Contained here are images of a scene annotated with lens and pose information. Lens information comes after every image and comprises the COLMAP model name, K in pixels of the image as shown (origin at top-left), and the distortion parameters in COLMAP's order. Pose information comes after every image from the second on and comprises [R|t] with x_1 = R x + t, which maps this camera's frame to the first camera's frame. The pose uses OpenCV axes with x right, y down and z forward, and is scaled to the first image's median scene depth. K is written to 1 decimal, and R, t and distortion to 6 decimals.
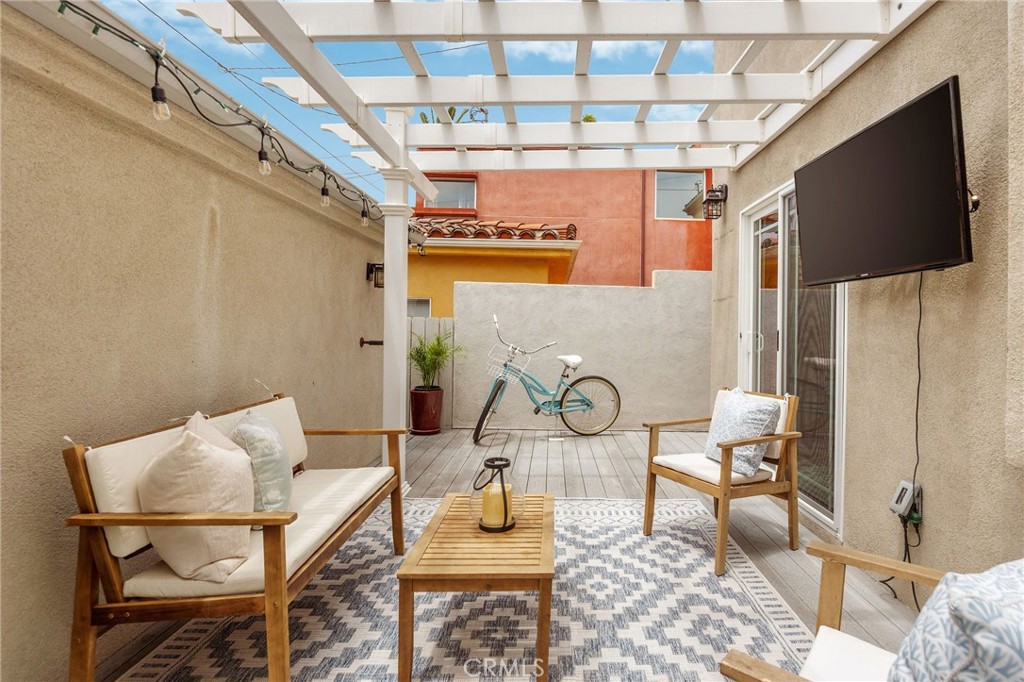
lens RADIAL K [[489.8, 0, 593.5], [0, 489.8, 327.2], [0, 0, 1]] dist [-0.015243, -0.000900]
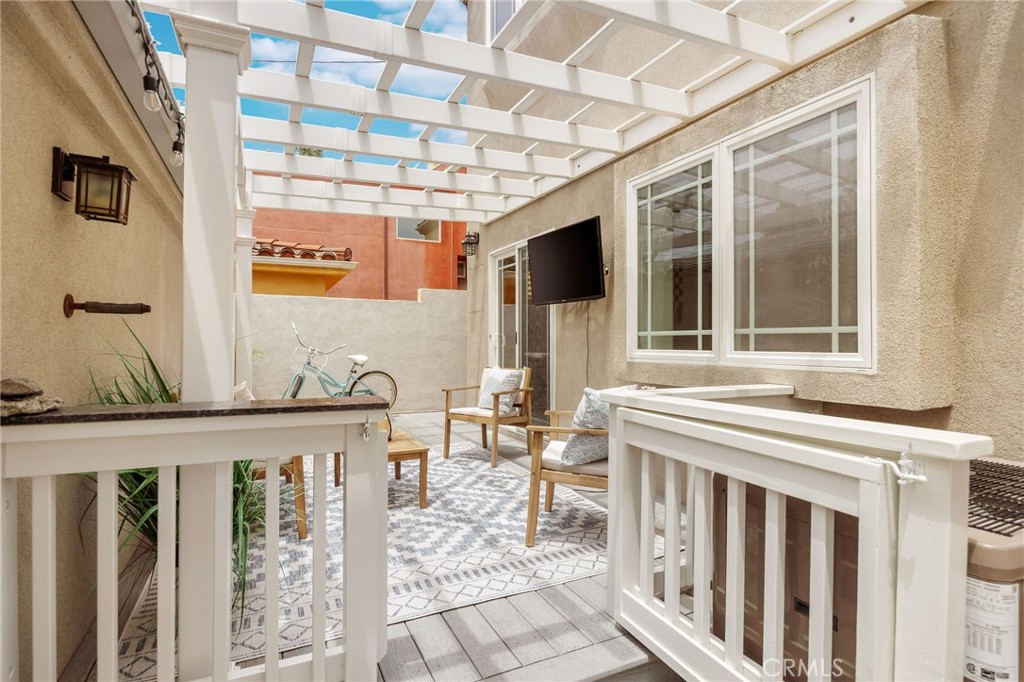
lens RADIAL K [[489.8, 0, 508.9], [0, 489.8, 337.5], [0, 0, 1]] dist [-0.015243, -0.000900]
pose [[0.922590, -0.010465, 0.385640, -0.275651], [0.011076, 0.999938, 0.000637, 0.025516], [-0.385623, 0.003684, 0.922649, -0.494161]]
